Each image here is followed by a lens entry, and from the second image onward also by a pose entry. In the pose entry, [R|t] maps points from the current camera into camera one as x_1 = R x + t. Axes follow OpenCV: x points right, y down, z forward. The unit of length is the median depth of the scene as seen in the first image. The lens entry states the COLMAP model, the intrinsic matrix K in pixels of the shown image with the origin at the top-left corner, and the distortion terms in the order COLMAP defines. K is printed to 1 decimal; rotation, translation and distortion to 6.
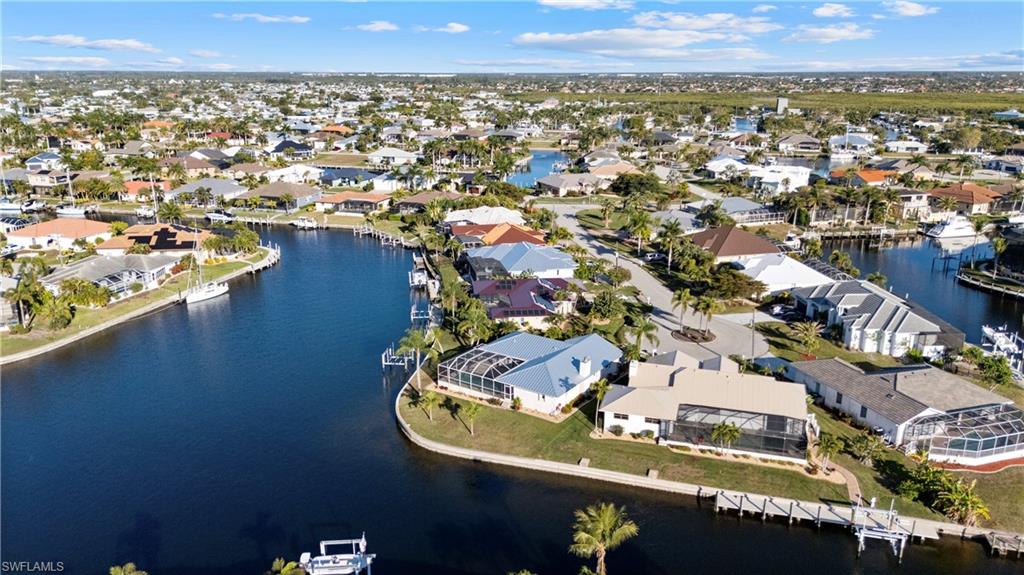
lens RADIAL K [[709.5, 0, 509.4], [0, 709.5, 286.6], [0, 0, 1]] dist [0.009826, -0.024129]
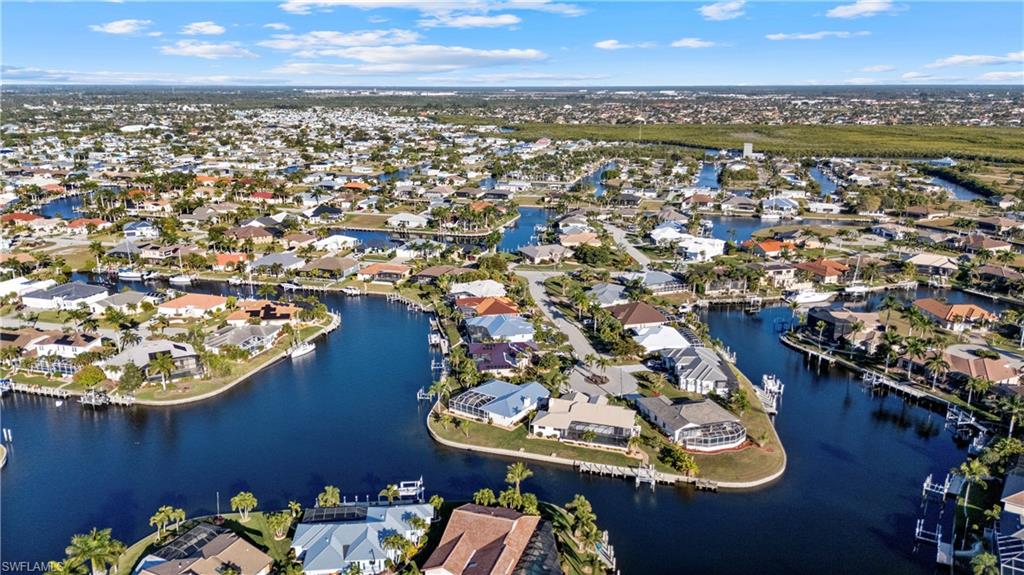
lens RADIAL K [[709.5, 0, 512.3], [0, 709.5, 283.8], [0, 0, 1]] dist [0.009826, -0.024129]
pose [[0.999995, -0.000400, 0.003167, 0.030588], [0.000463, 0.999802, -0.019898, -0.081520], [-0.003158, 0.019899, 0.999797, -0.451055]]
